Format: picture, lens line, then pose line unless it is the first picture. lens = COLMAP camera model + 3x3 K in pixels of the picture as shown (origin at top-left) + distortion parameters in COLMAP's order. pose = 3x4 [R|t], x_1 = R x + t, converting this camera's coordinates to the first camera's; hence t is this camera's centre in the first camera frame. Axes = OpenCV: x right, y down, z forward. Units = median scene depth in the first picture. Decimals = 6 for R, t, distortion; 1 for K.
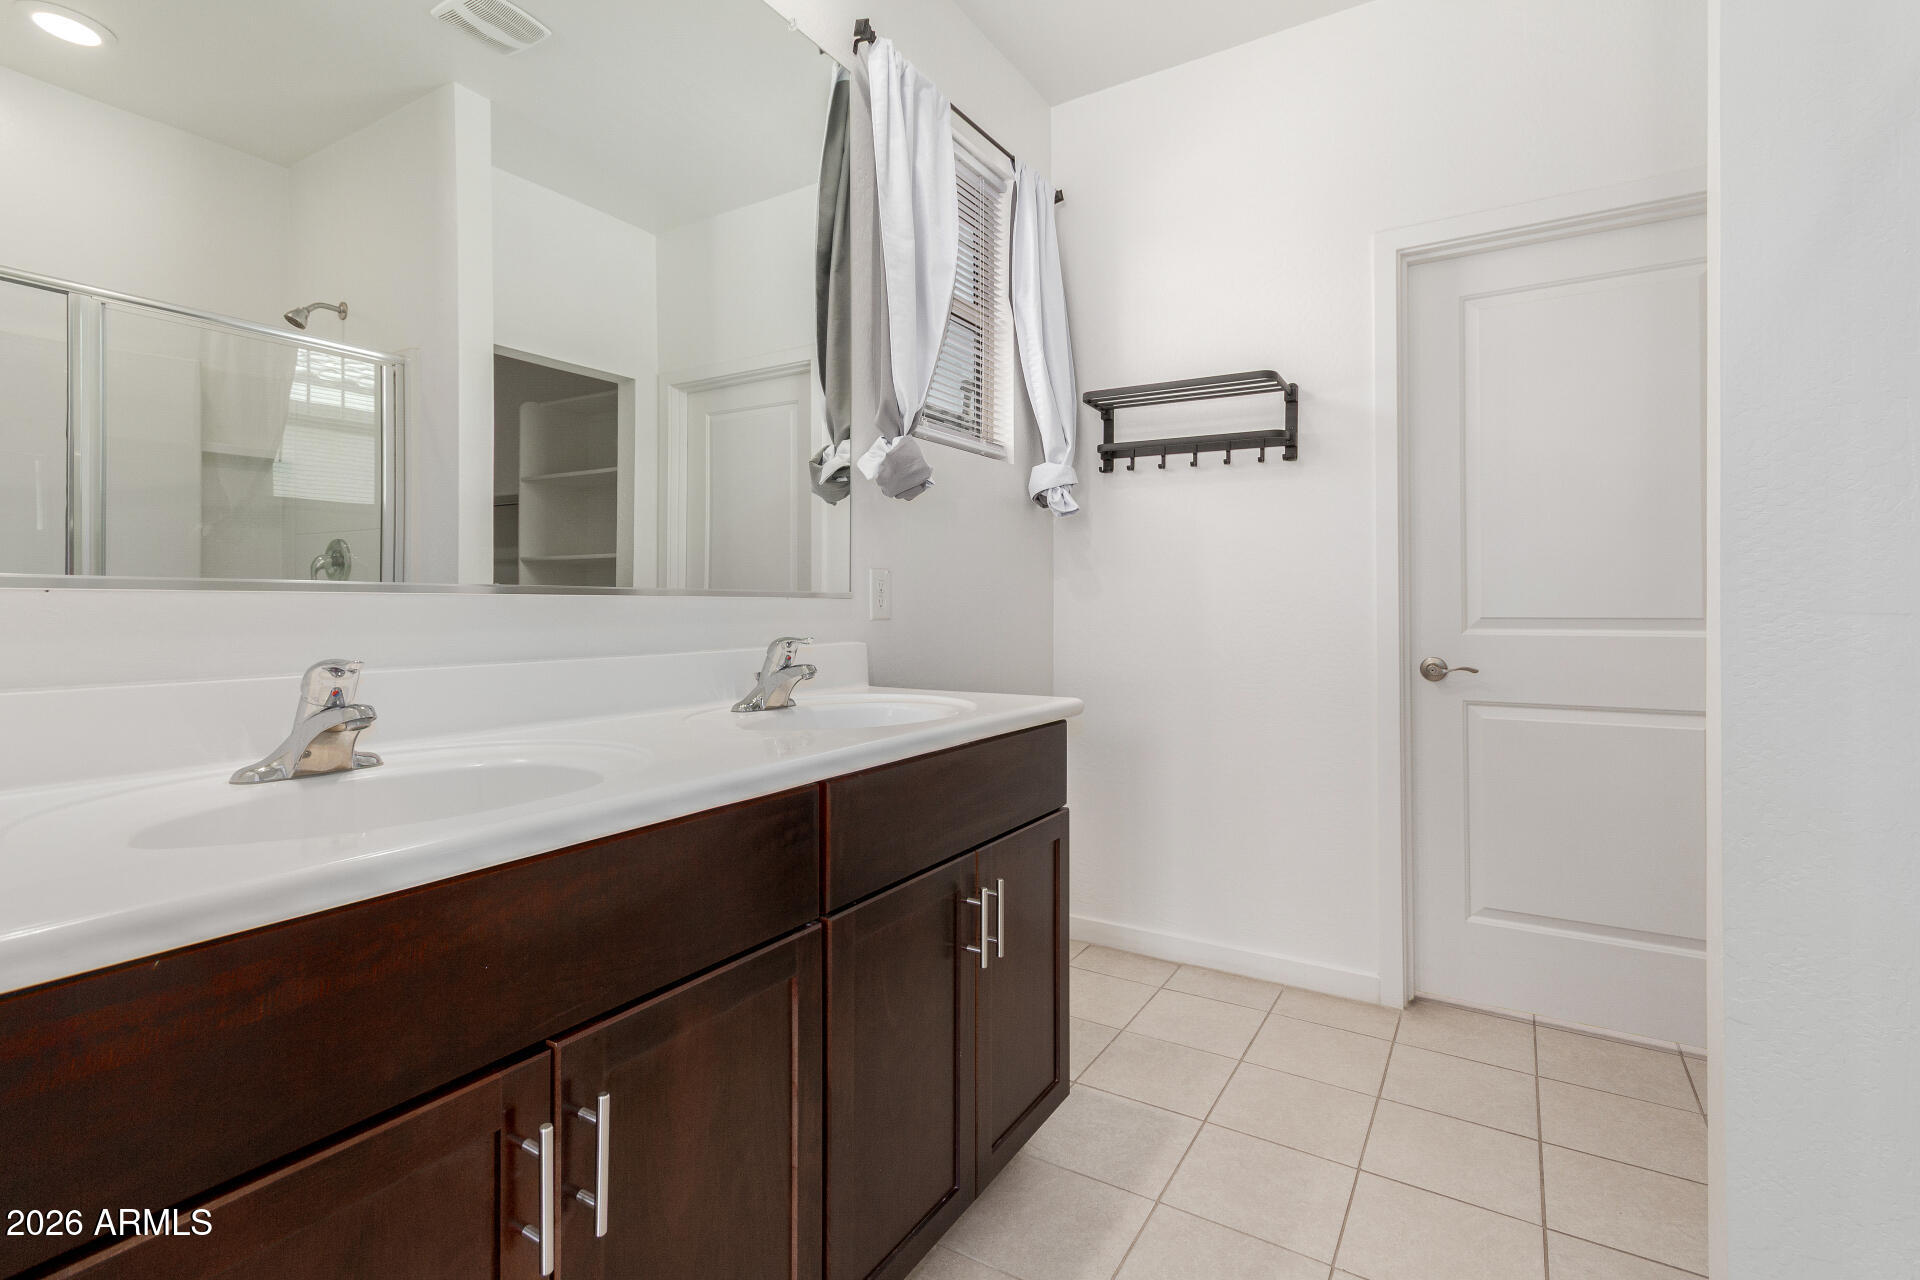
lens RADIAL K [[900.7, 0, 958.5], [0, 900.7, 616.7], [0, 0, 1]] dist [0.001592, 0.000139]
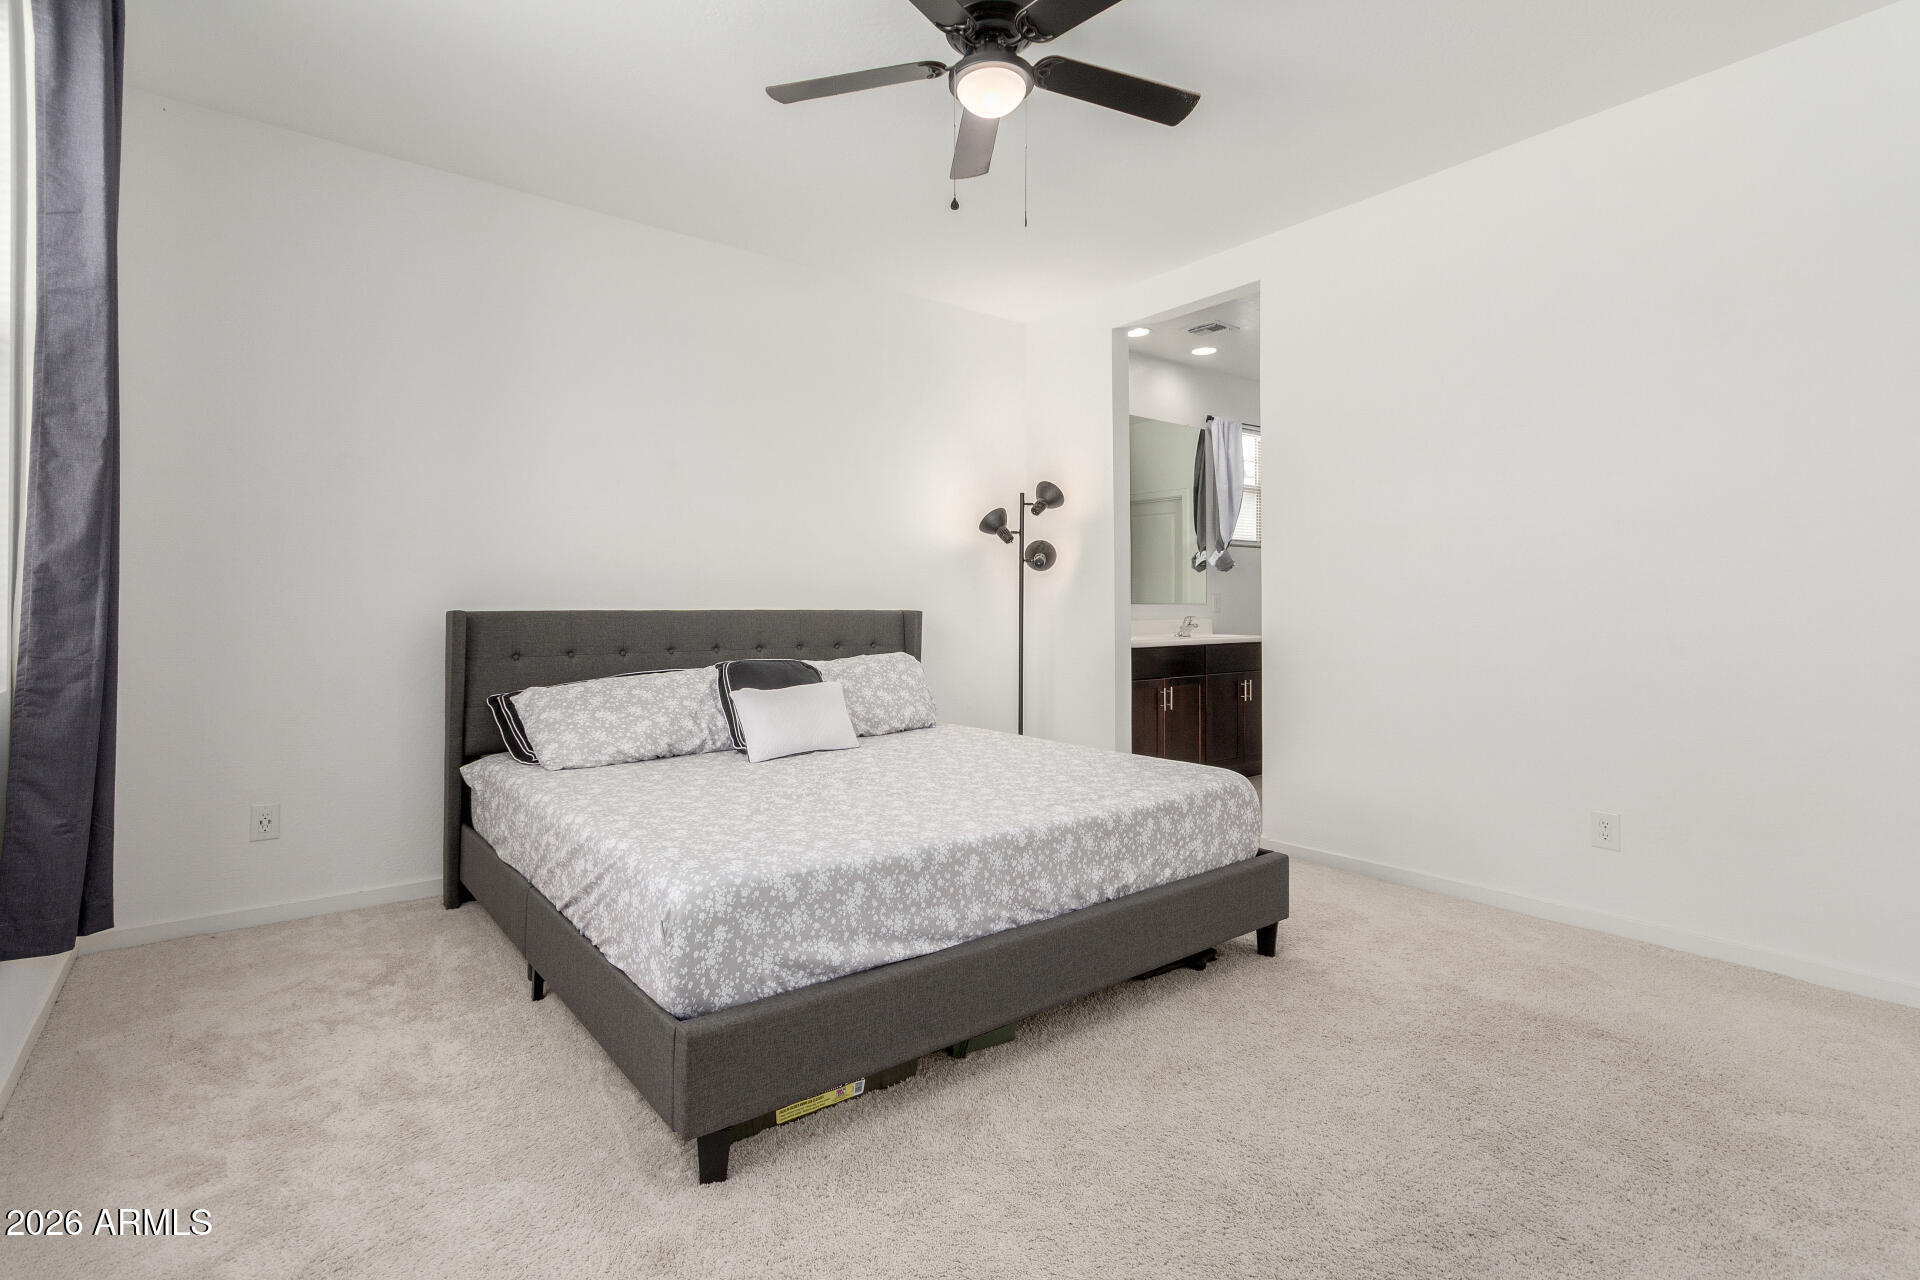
lens RADIAL K [[900.7, 0, 958.5], [0, 900.7, 616.7], [0, 0, 1]] dist [0.001592, 0.000139]
pose [[0.933674, -0.006802, -0.358059, 0.178581], [0.004072, 0.999957, -0.008377, 0.038803], [0.358101, 0.006364, 0.933661, -2.043585]]
